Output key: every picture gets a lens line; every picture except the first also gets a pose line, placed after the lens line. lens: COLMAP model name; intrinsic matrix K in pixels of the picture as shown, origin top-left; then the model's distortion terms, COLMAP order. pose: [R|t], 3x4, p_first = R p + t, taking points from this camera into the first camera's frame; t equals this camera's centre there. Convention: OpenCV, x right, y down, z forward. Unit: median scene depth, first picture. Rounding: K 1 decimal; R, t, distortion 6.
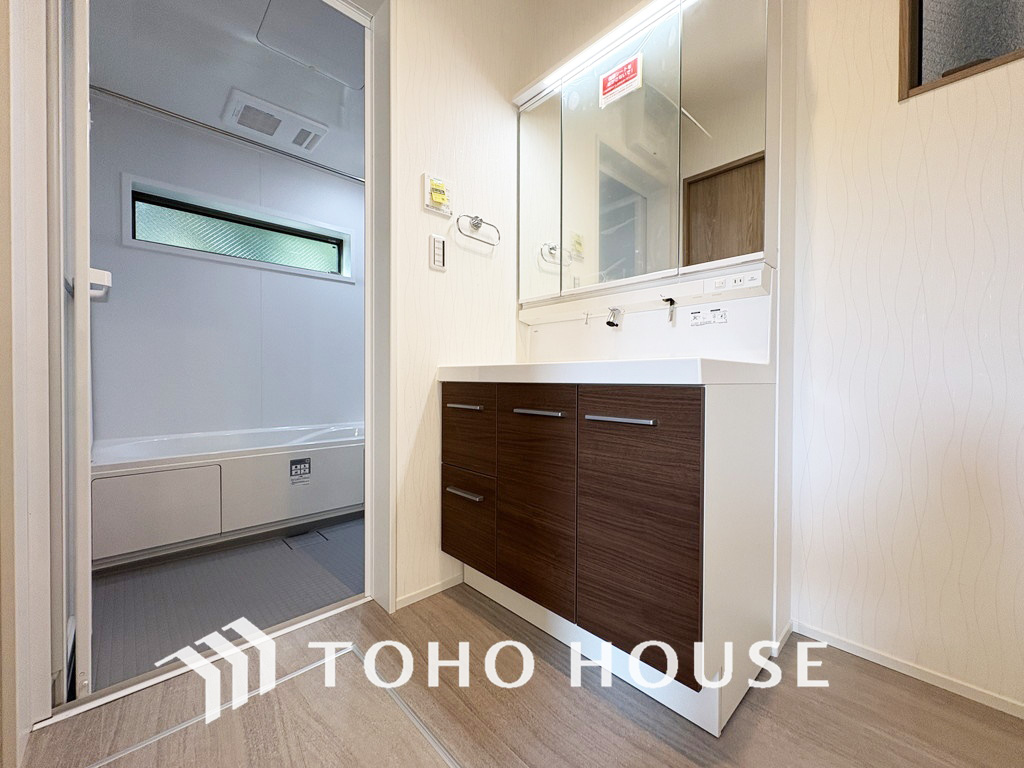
lens RADIAL K [[409.1, 0, 514.2], [0, 409.1, 380.9], [0, 0, 1]] dist [0.000459, -0.000035]
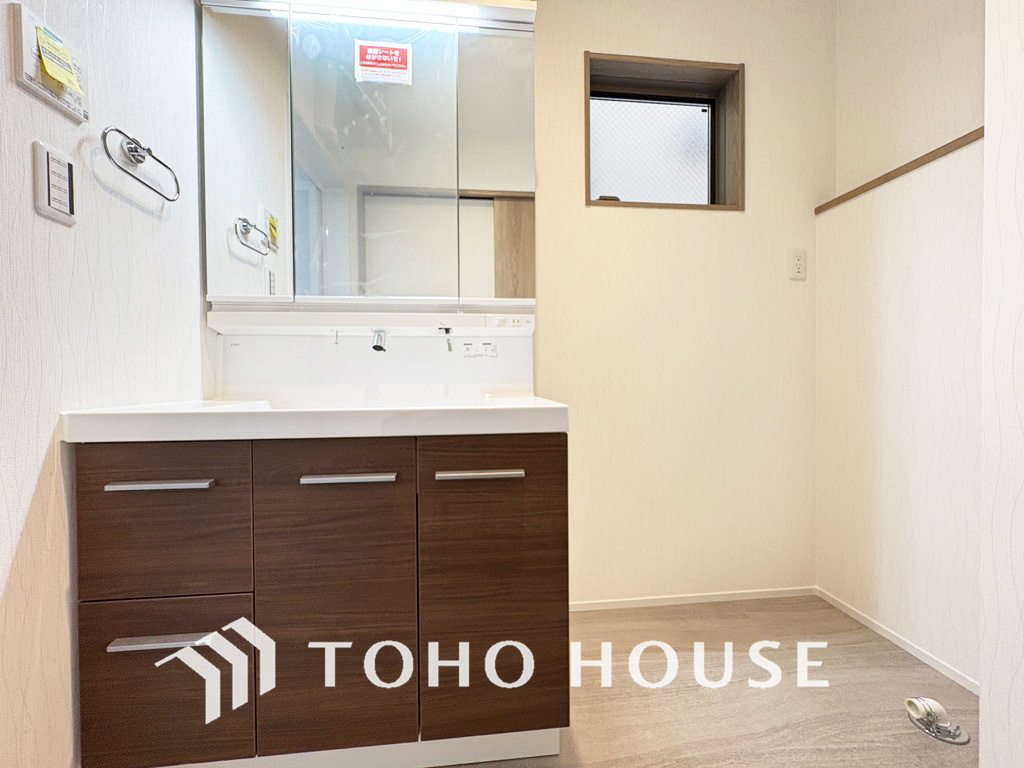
lens RADIAL K [[409.1, 0, 531.6], [0, 409.1, 384.2], [0, 0, 1]] dist [0.000459, -0.000035]
pose [[0.605559, -0.014045, 0.795676, -0.243124], [0.014213, 0.999876, 0.006833, -0.067991], [-0.795673, 0.007171, 0.605684, 0.250904]]
